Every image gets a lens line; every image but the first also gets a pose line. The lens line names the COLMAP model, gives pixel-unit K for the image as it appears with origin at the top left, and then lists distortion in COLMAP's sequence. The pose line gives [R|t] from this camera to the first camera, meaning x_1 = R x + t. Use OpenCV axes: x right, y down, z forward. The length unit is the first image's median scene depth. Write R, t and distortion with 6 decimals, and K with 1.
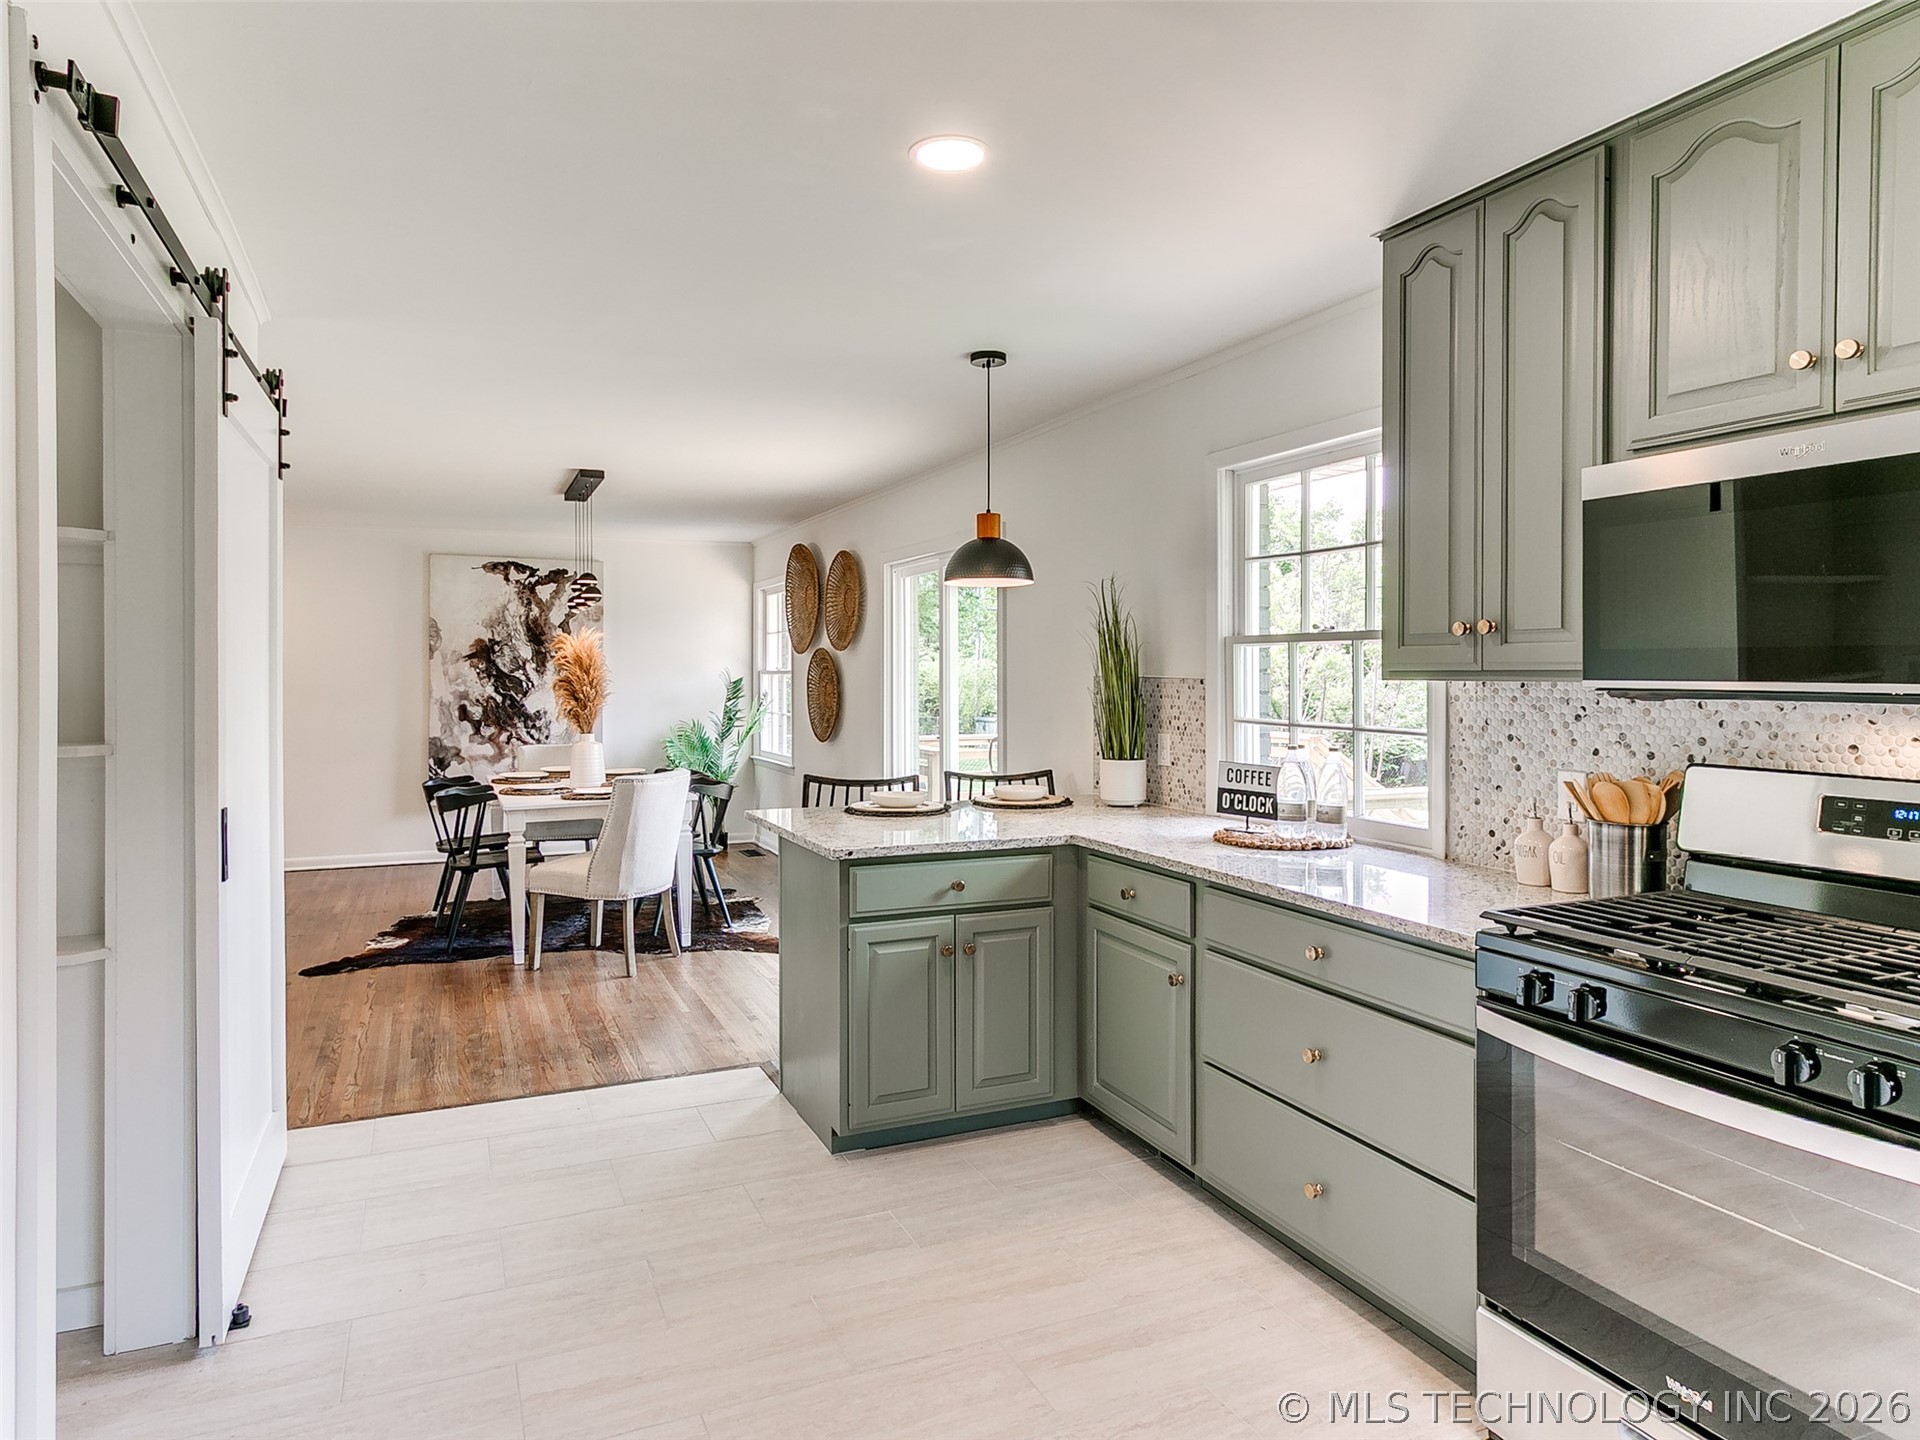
lens RADIAL K [[1202.0, 0, 949.7], [0, 1202.0, 682.2], [0, 0, 1]] dist [0.018509, -0.001101]
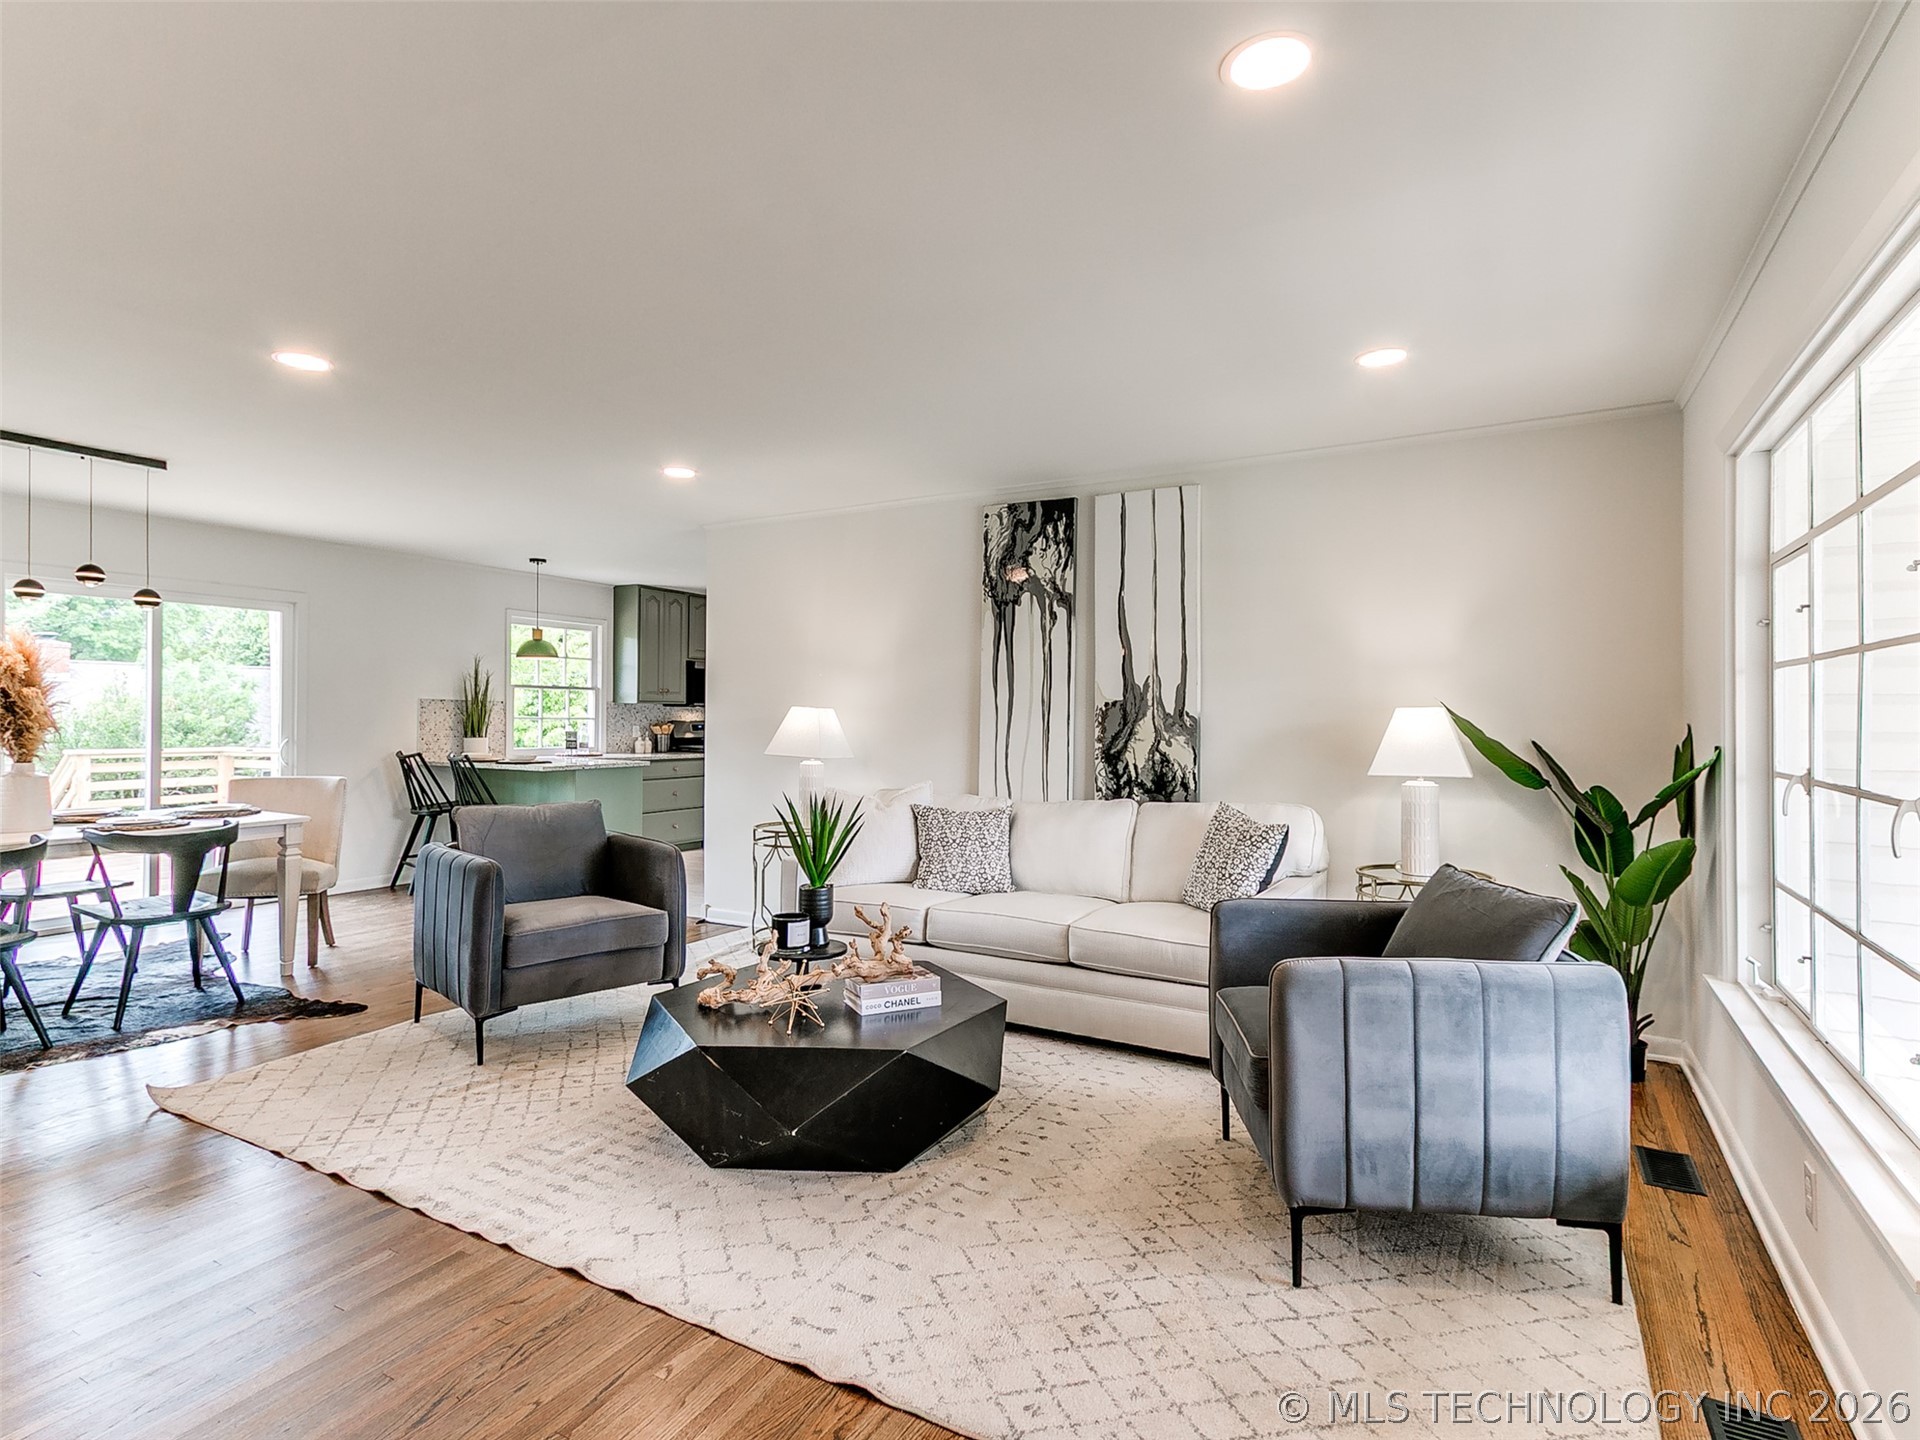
lens RADIAL K [[973.5, 0, 953.0], [0, 973.5, 709.6], [0, 0, 1]] dist [0.020009, 0.003025]
pose [[-0.617898, -0.001162, 0.786258, -1.777716], [-0.002870, 0.999996, -0.000777, 0.012387], [-0.786253, -0.002737, -0.617898, 1.410116]]
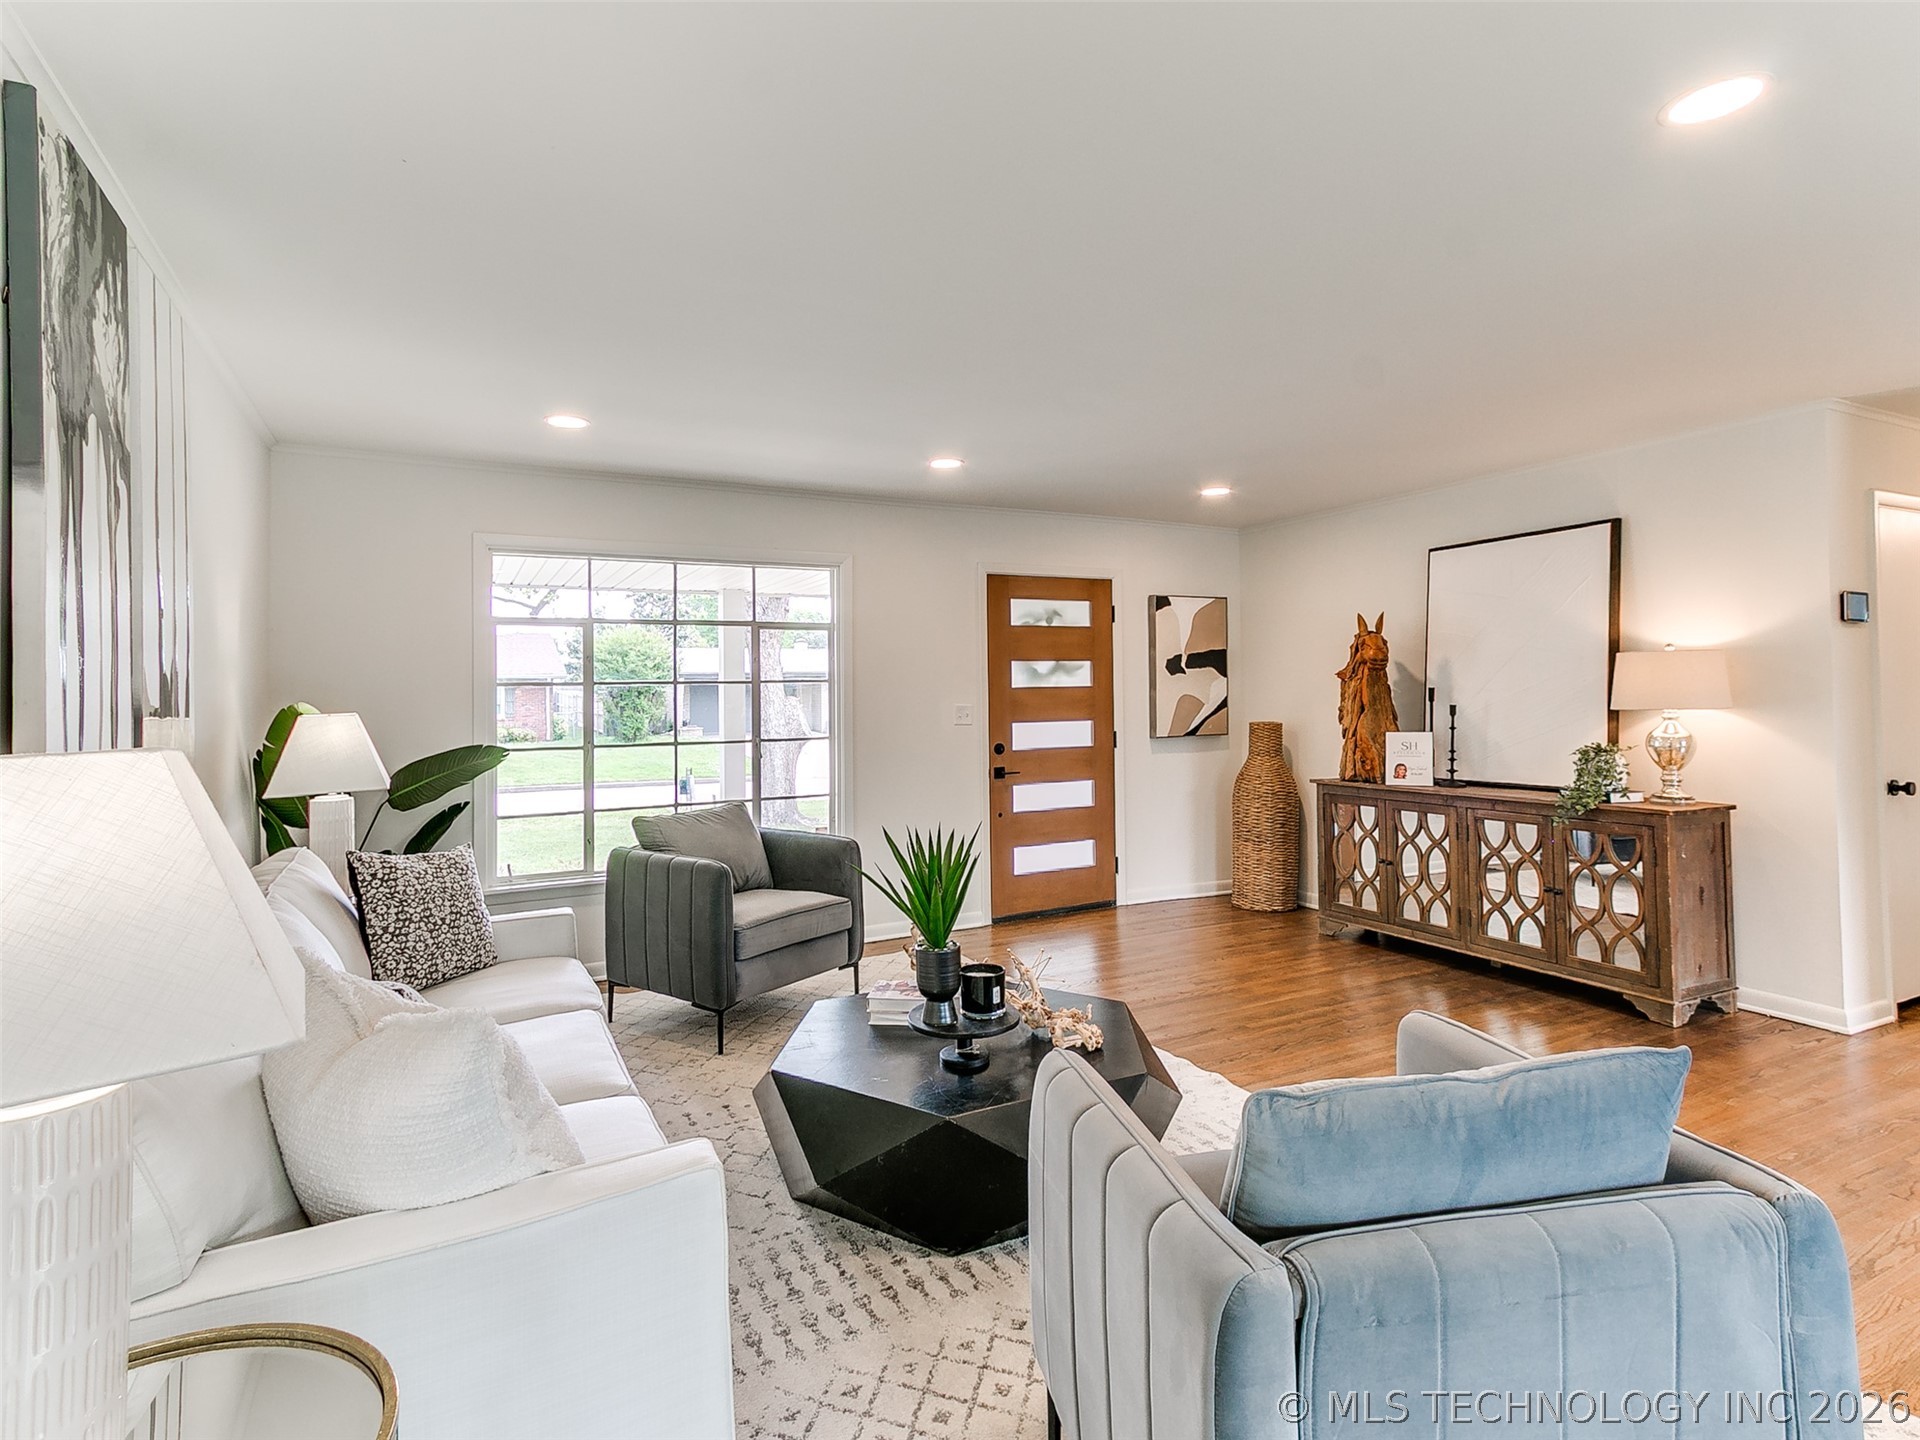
lens RADIAL K [[973.5, 0, 963.6], [0, 973.5, 680.1], [0, 0, 1]] dist [0.020009, 0.003025]
pose [[0.081061, -0.016534, -0.996572, -0.510856], [0.012462, 0.999801, -0.015574, -0.001243], [0.996631, -0.011156, 0.081251, 0.982786]]
